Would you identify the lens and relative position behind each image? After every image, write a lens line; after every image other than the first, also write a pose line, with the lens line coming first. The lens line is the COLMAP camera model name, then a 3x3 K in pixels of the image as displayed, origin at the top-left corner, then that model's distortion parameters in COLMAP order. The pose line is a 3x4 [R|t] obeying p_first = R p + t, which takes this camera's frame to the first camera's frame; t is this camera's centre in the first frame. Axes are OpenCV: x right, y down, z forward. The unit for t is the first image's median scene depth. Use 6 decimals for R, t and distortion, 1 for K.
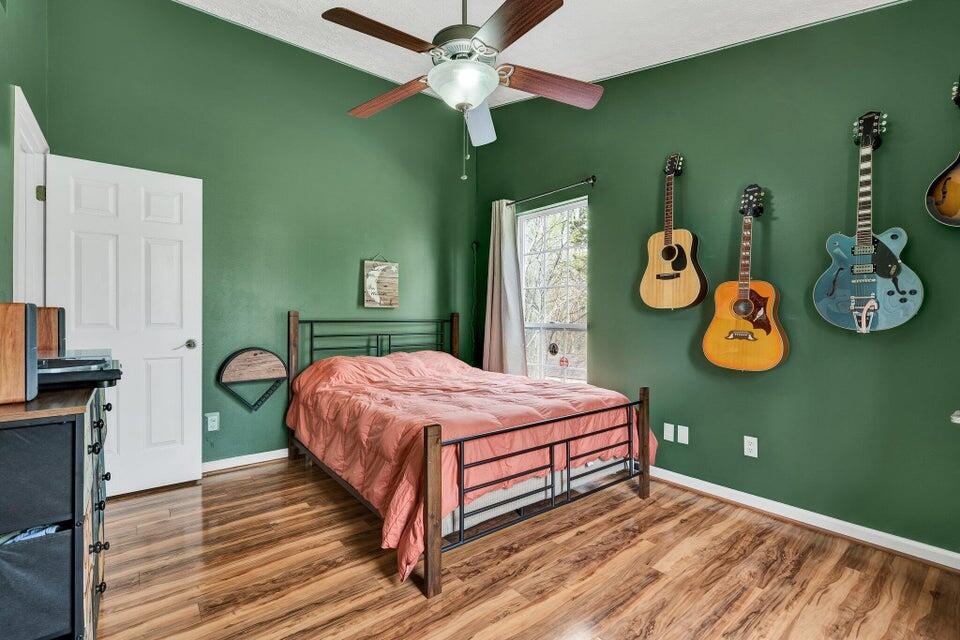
lens RADIAL K [[438.0, 0, 480.0], [0, 438.0, 320.0], [0, 0, 1]] dist [-0.000937, -0.000031]
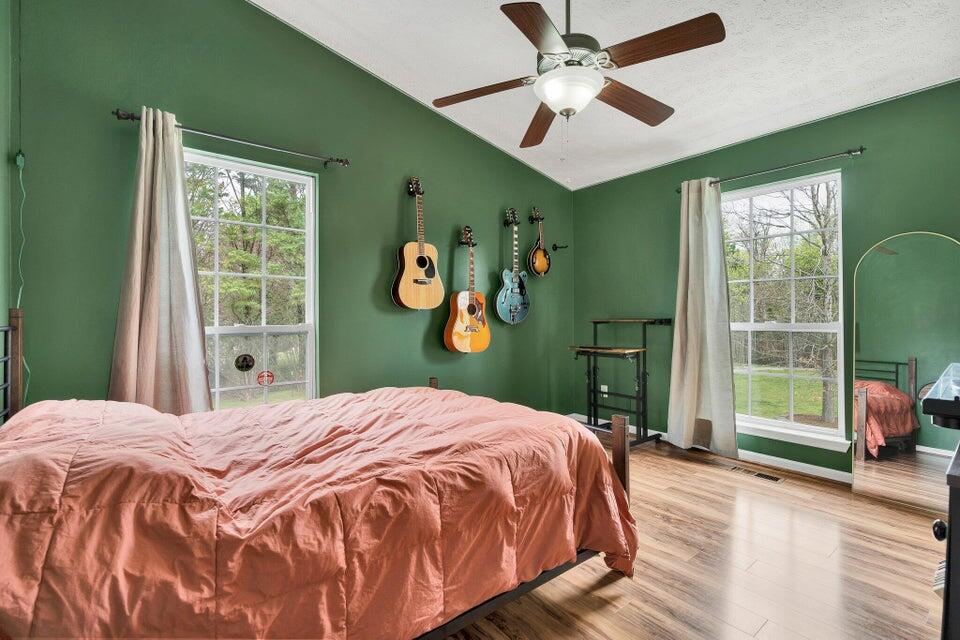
lens RADIAL K [[438.0, 0, 480.0], [0, 438.0, 320.0], [0, 0, 1]] dist [-0.000937, -0.000031]
pose [[-0.004781, -0.009959, 0.999939, -0.754742], [0.013484, 0.999859, 0.010023, -0.007070], [-0.999898, 0.013531, -0.004646, 0.860403]]
